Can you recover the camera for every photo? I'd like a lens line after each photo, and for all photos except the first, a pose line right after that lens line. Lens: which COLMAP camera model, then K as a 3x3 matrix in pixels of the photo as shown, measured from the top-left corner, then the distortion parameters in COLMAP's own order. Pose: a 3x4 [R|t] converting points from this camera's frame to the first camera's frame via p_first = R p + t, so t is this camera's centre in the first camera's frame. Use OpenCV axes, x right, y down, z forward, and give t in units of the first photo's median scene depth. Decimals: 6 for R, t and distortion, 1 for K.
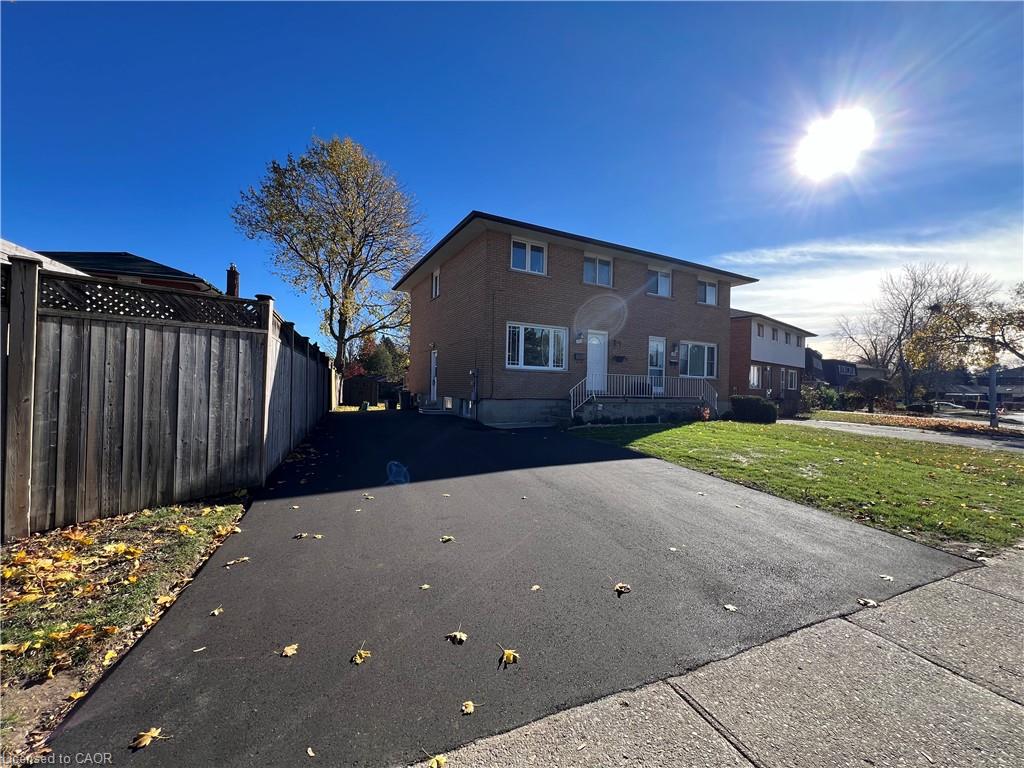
lens RADIAL K [[407.7, 0, 509.8], [0, 407.7, 380.6], [0, 0, 1]] dist [-0.001724, -0.000807]
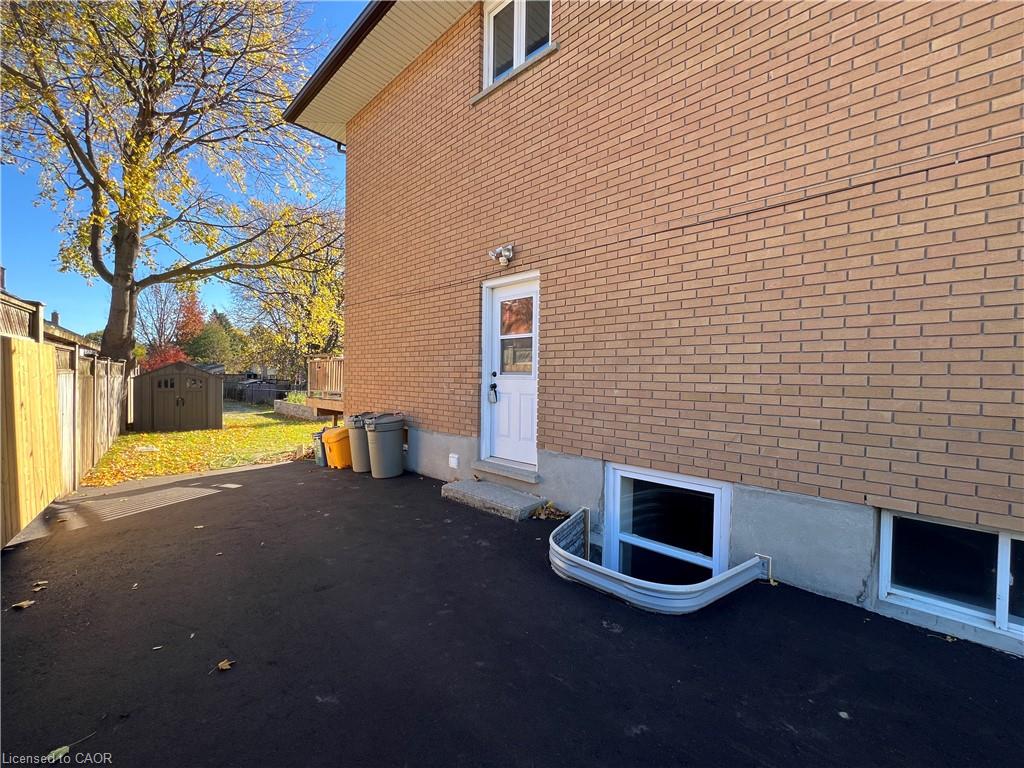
lens RADIAL K [[407.7, 0, 512.2], [0, 407.7, 383.6], [0, 0, 1]] dist [-0.001724, -0.000807]
pose [[0.944779, -0.011748, 0.327499, -0.163114], [0.000352, 0.999393, 0.034834, -0.007583], [-0.327709, -0.032795, 0.944209, 0.445830]]
